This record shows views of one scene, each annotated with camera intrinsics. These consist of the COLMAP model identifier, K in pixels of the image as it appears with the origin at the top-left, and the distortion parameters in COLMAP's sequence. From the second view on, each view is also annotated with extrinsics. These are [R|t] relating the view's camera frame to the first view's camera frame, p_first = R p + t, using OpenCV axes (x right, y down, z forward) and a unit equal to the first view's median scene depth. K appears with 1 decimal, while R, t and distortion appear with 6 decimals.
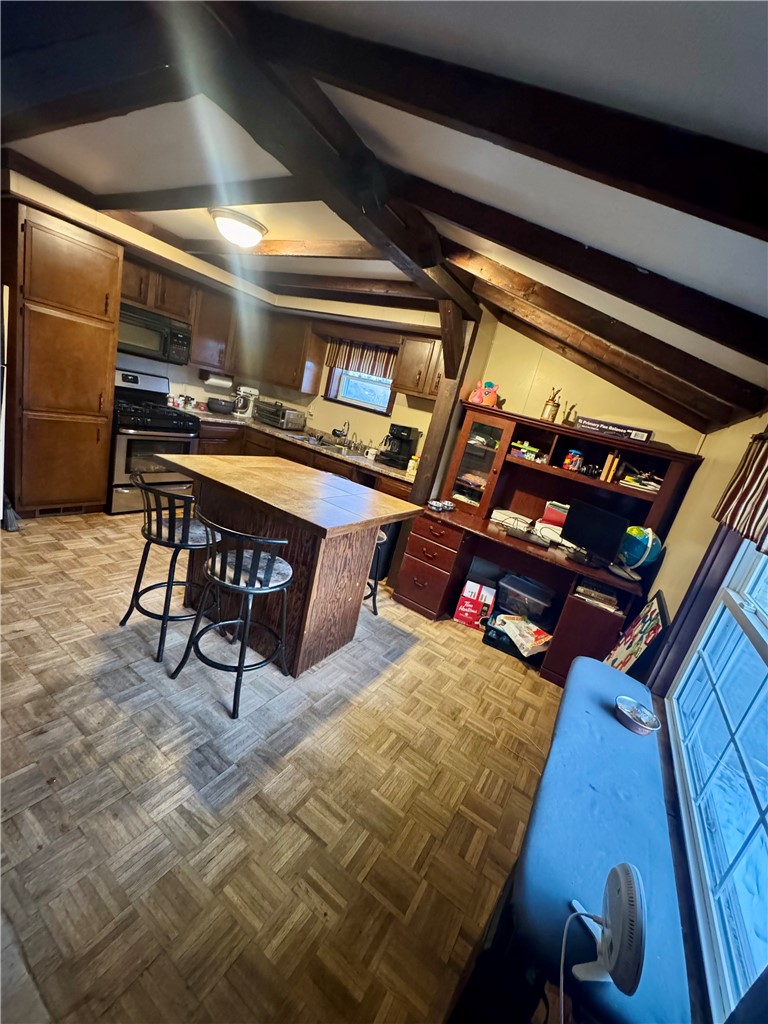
lens RADIAL K [[408.8, 0, 381.6], [0, 408.8, 515.6], [0, 0, 1]] dist [-0.002354, 0.000318]
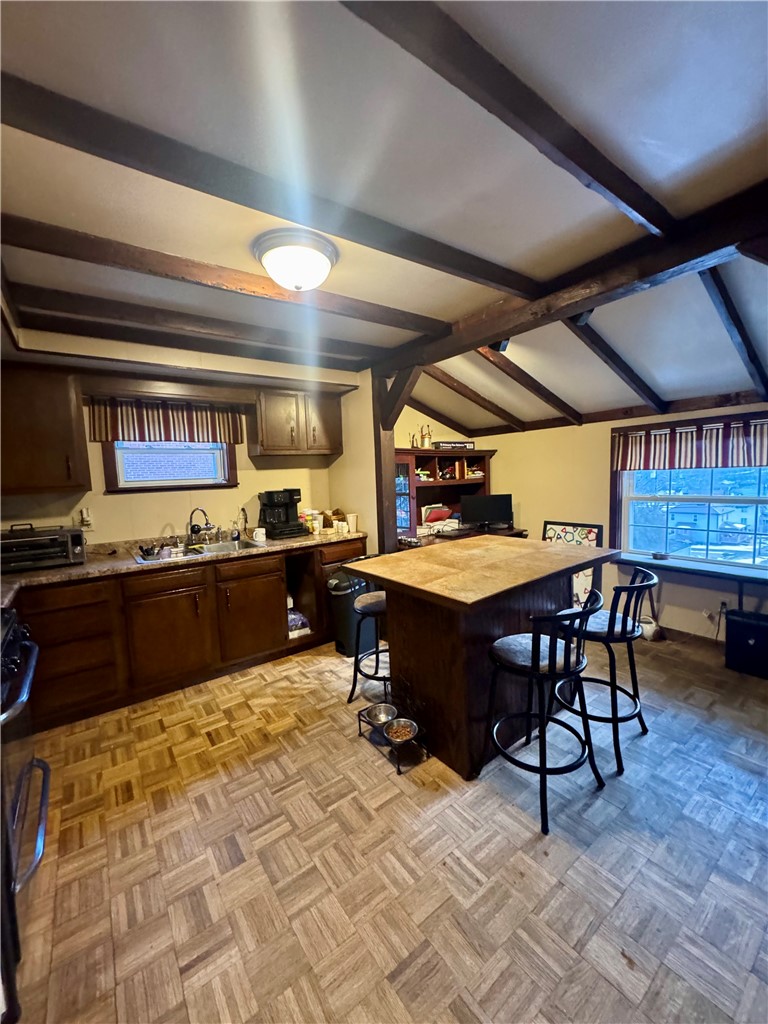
lens RADIAL K [[408.8, 0, 381.8], [0, 408.8, 506.4], [0, 0, 1]] dist [-0.002354, 0.000318]
pose [[0.347820, -0.328803, 0.878015, -0.803963], [0.362272, 0.910886, 0.197602, -0.346369], [-0.864743, 0.249350, 0.435940, 0.537895]]
